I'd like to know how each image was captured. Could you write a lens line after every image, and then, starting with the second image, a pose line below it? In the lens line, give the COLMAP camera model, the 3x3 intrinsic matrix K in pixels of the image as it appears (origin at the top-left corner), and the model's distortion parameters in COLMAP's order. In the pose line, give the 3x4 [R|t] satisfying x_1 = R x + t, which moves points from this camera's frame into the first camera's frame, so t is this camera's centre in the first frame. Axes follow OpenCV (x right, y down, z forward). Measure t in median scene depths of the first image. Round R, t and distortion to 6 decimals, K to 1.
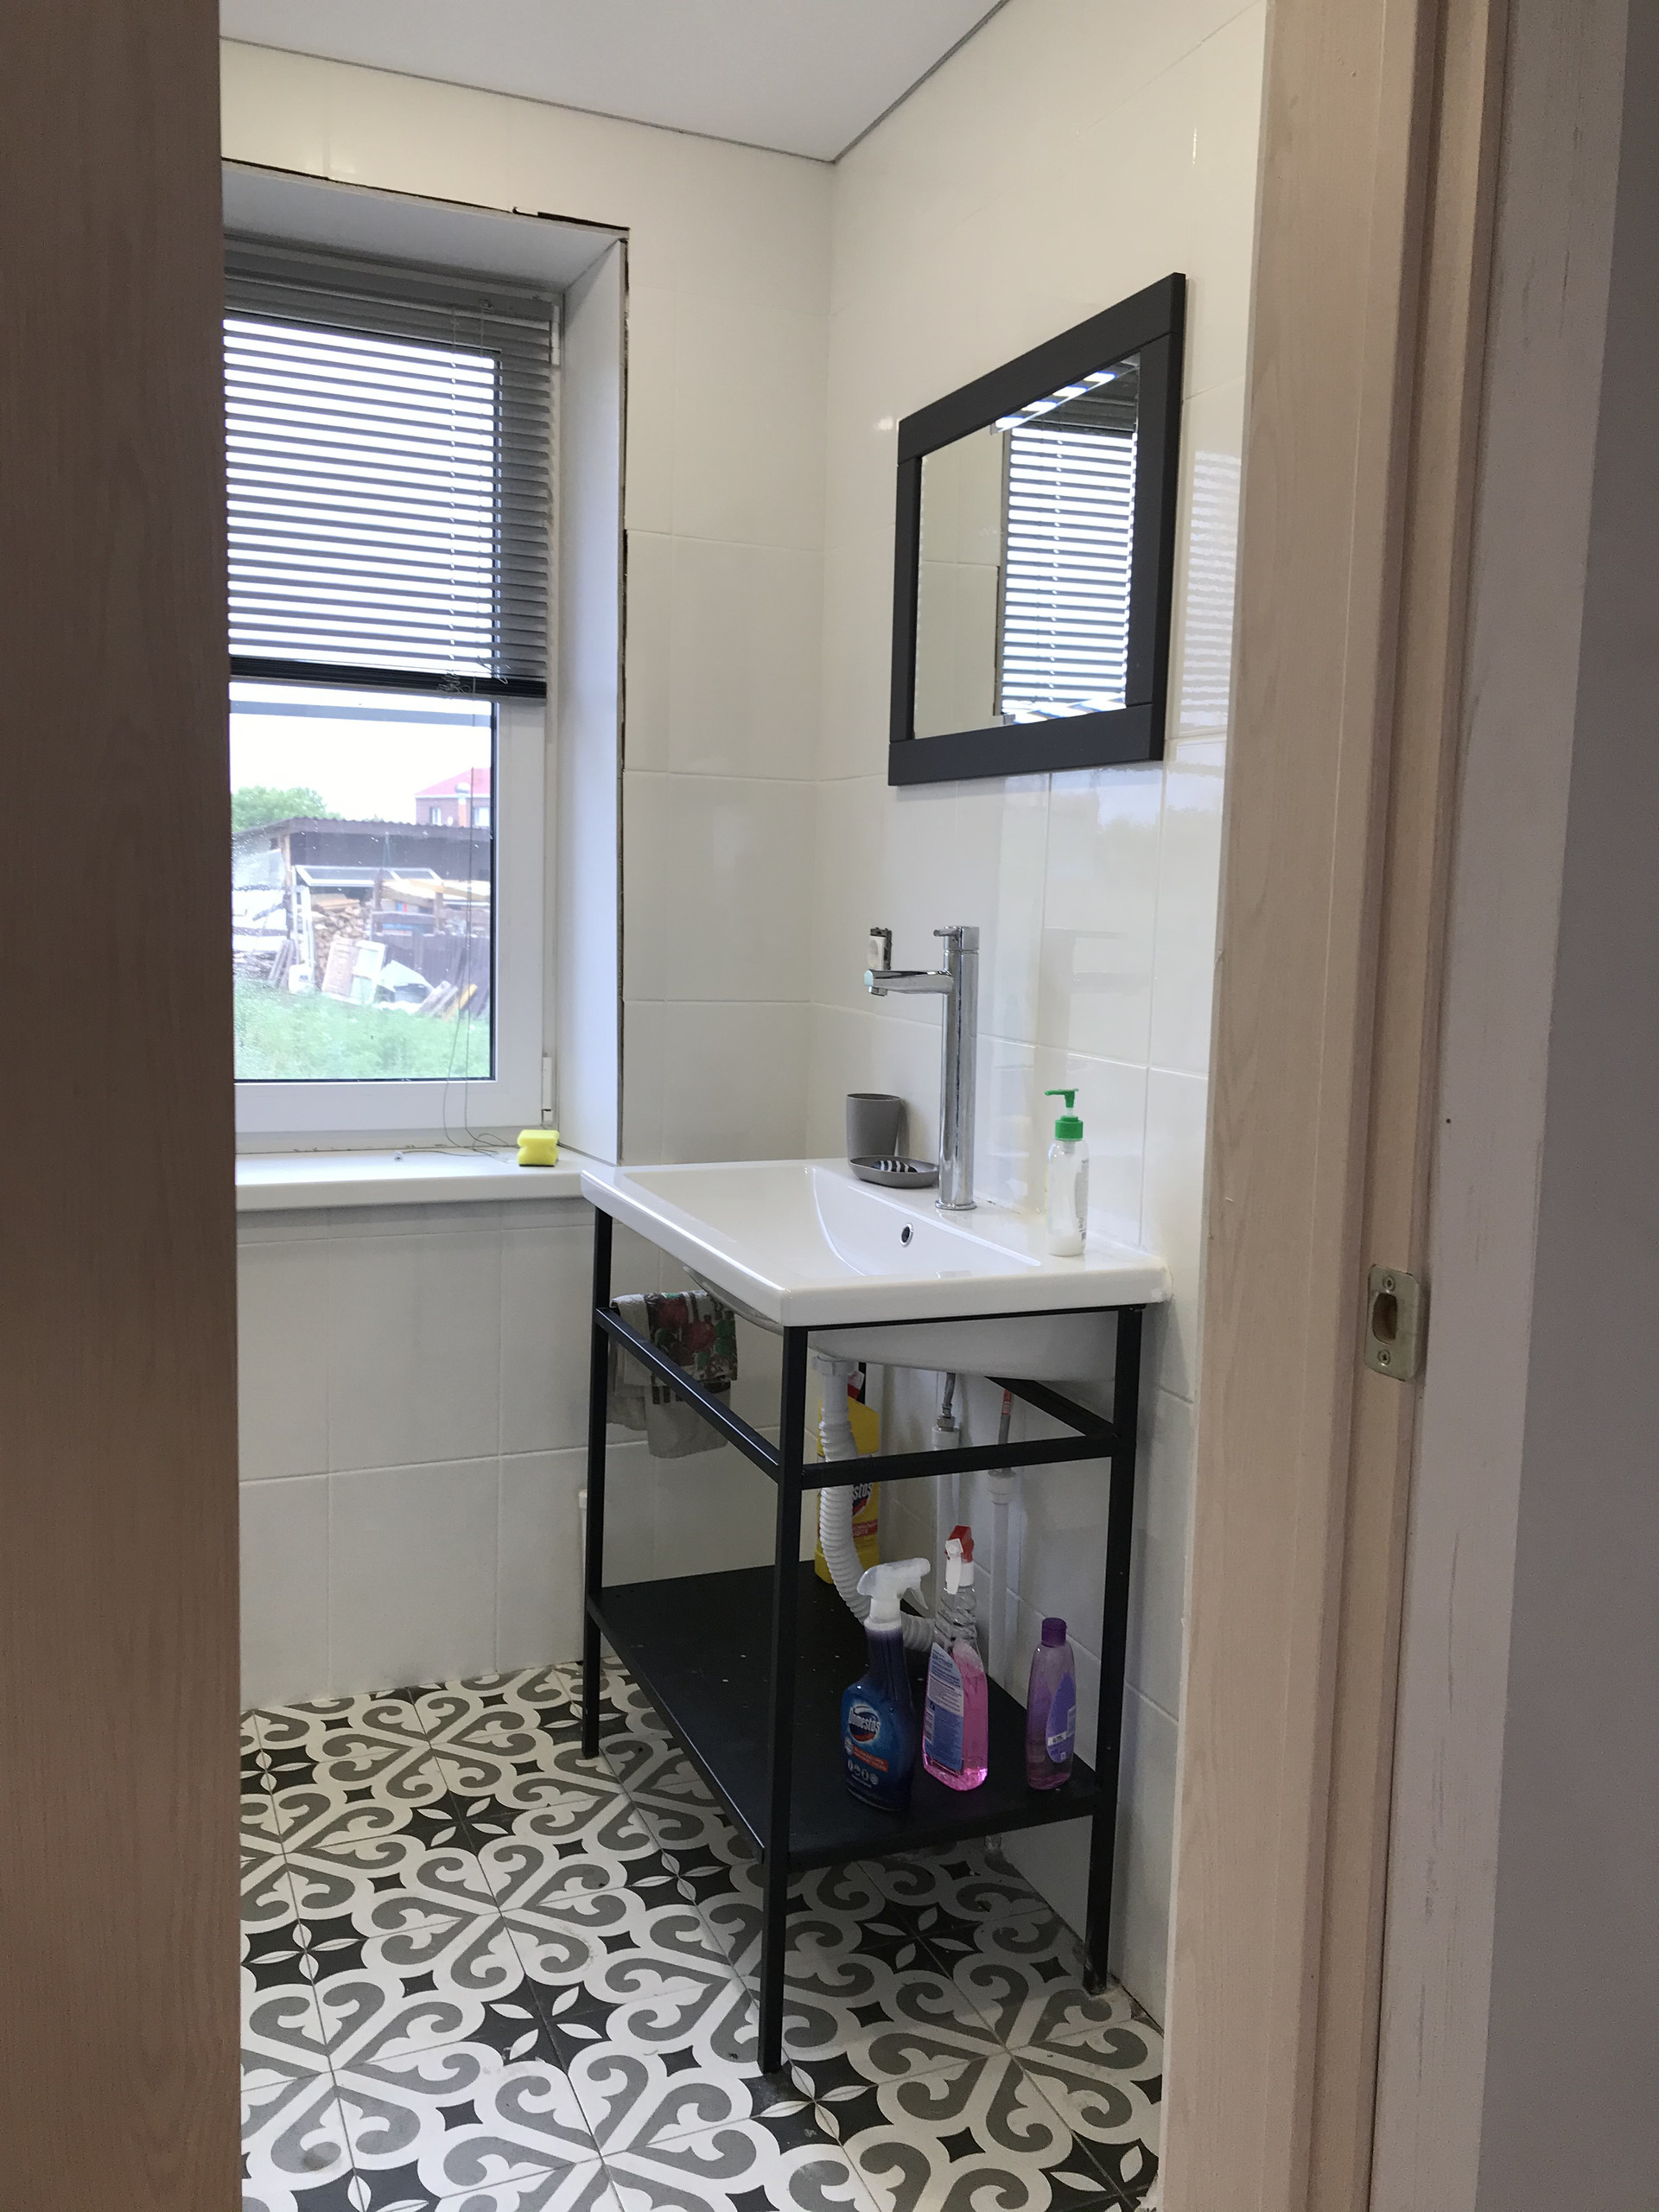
lens RADIAL K [[1837.3, 0, 829.5], [0, 1837.3, 1106.0], [0, 0, 1]] dist [0.030556, -0.012177]
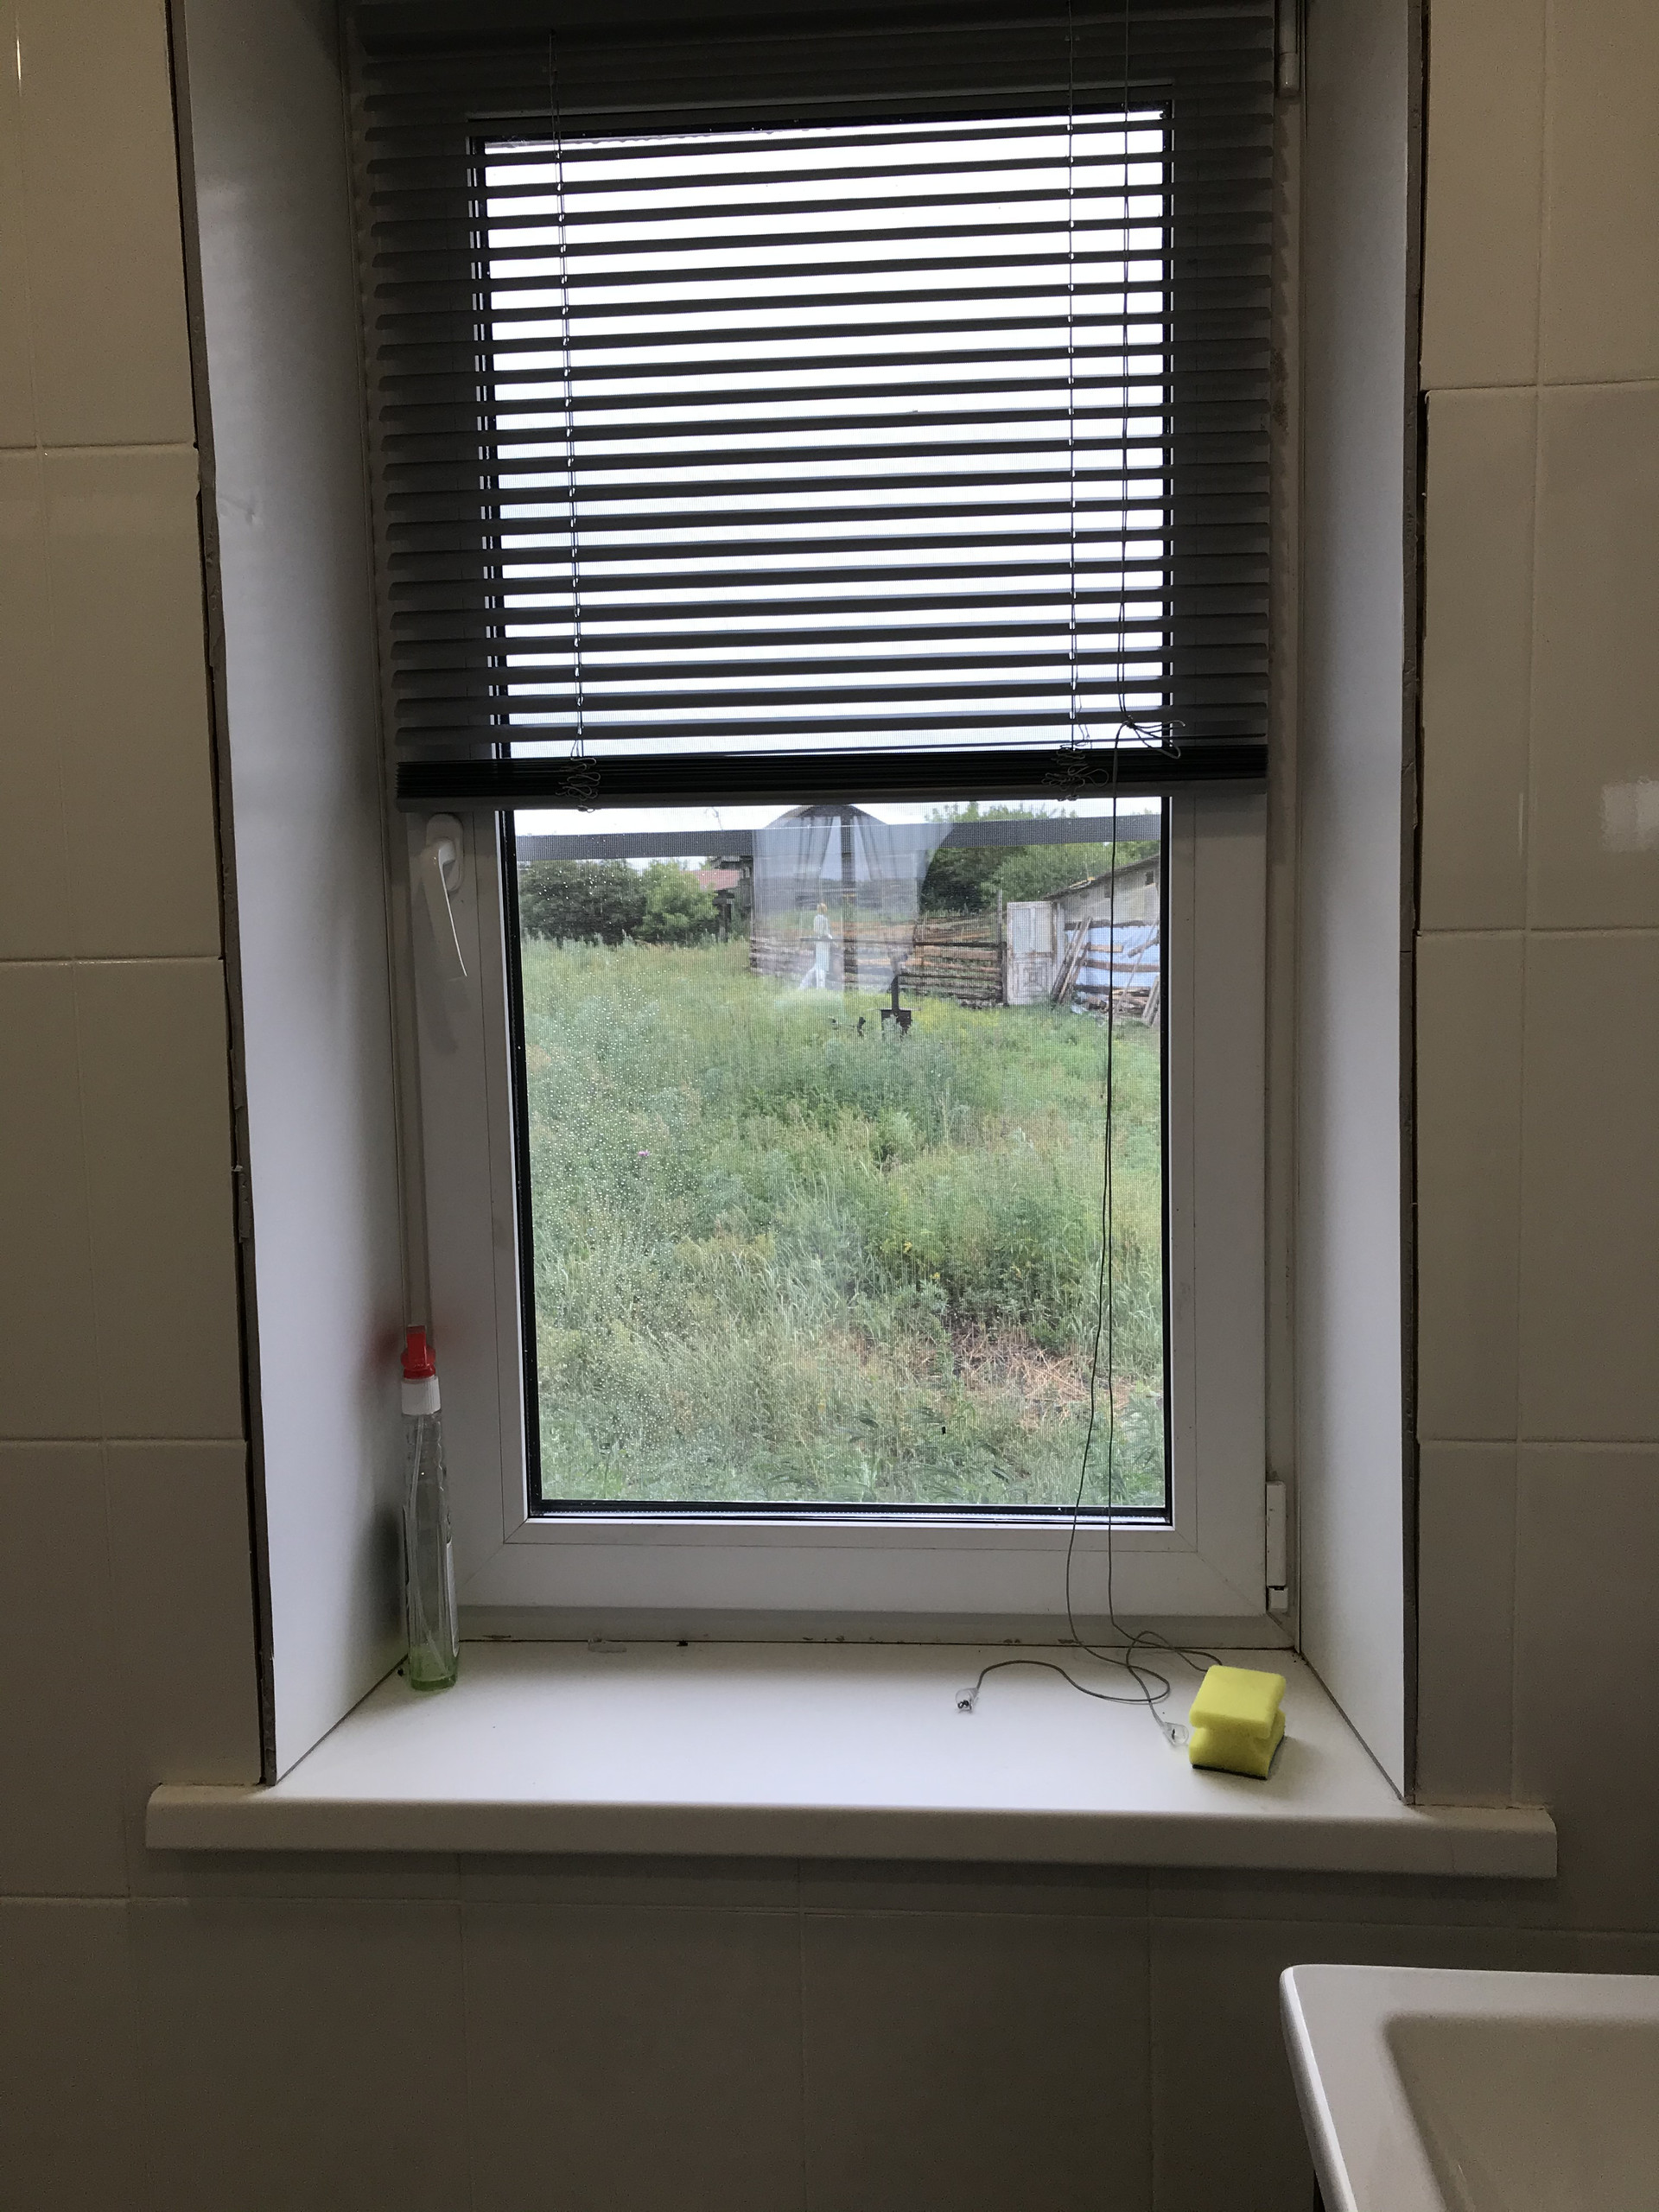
lens RADIAL K [[1837.3, 0, 829.5], [0, 1837.3, 1106.0], [0, 0, 1]] dist [0.030556, -0.012177]
pose [[0.889900, 0.001544, -0.456153, -0.033273], [-0.006176, 0.999943, -0.008665, -0.129161], [0.456113, 0.010528, 0.889859, 0.511267]]
